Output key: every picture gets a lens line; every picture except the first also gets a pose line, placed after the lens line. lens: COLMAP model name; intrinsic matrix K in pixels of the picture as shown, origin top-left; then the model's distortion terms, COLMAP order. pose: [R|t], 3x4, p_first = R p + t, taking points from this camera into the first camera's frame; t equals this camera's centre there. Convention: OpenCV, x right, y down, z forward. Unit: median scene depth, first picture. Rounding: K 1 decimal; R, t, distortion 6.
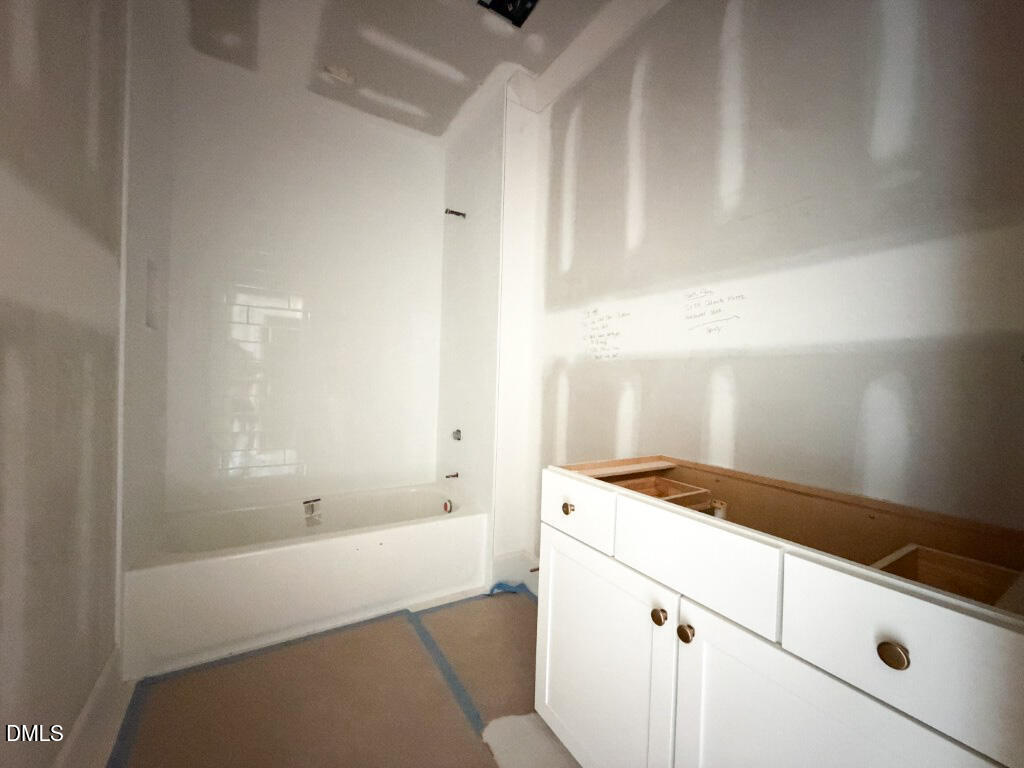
lens RADIAL K [[410.6, 0, 514.0], [0, 410.6, 386.0], [0, 0, 1]] dist [-0.001297, -0.000086]
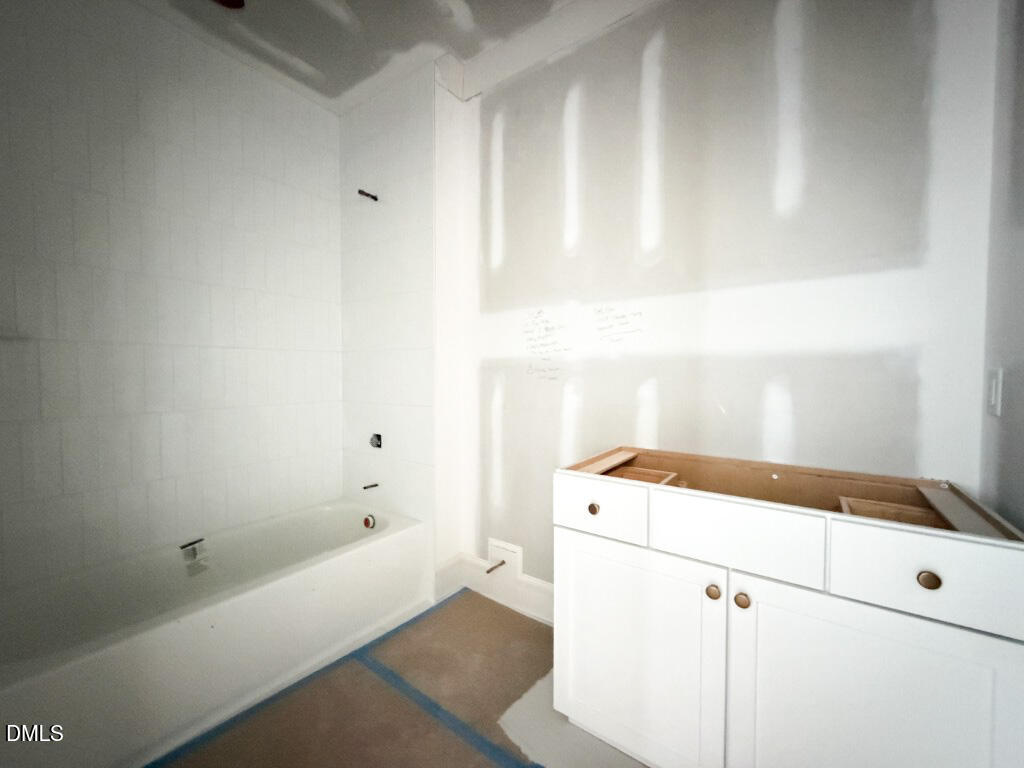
lens RADIAL K [[410.6, 0, 511.5], [0, 410.6, 381.2], [0, 0, 1]] dist [-0.001297, -0.000086]
pose [[0.928187, -0.035115, 0.370455, -0.225928], [0.029903, 0.999357, 0.019806, -0.026678], [-0.370912, -0.007306, 0.928639, 0.056500]]
